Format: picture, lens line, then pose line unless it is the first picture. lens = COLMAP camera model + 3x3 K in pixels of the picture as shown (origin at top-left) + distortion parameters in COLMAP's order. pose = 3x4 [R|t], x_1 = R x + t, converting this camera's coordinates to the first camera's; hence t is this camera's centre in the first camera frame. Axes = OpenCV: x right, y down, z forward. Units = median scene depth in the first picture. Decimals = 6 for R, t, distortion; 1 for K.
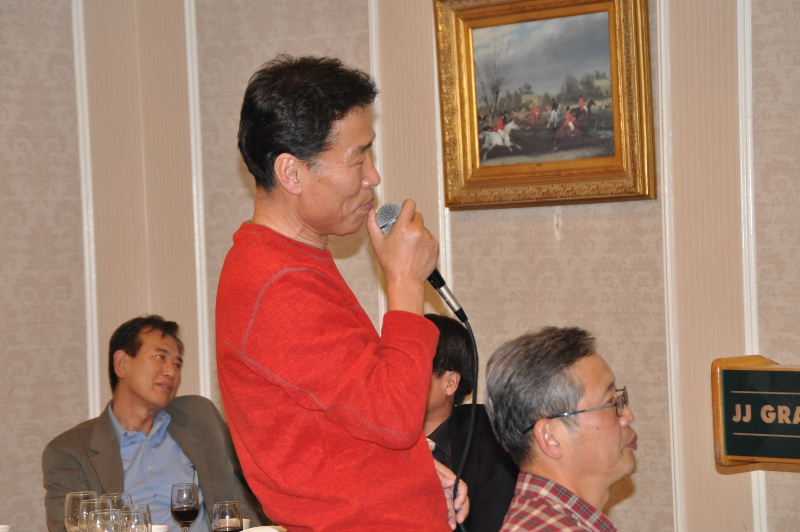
lens RADIAL K [[2774.0, 0, 426.5], [0, 2774.0, 259.6], [0, 0, 1]] dist [0.914336, 0.000000]
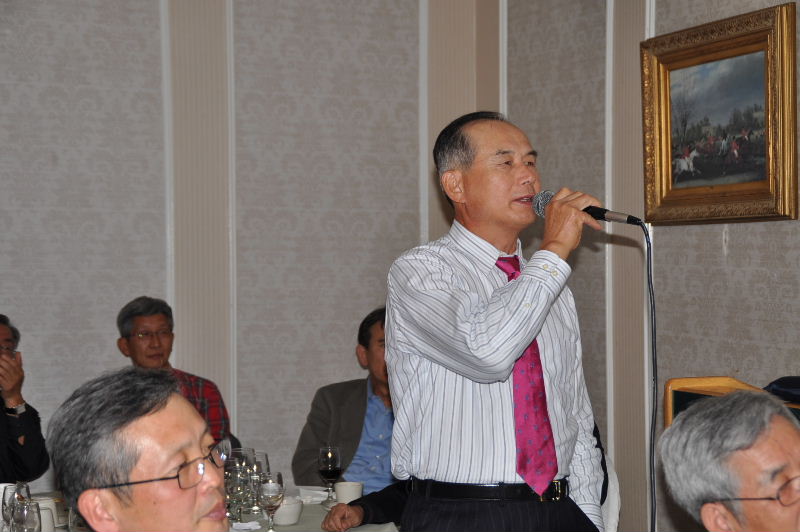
lens RADIAL K [[1653.9, 0, 393.9], [0, 1653.9, 266.5], [0, 0, 1]] dist [0.478151, 0.000000]
pose [[0.920076, 0.030264, -0.390569, 0.191518], [-0.025033, 0.999516, 0.018480, -0.011079], [0.390939, -0.007226, 0.920388, 0.309636]]
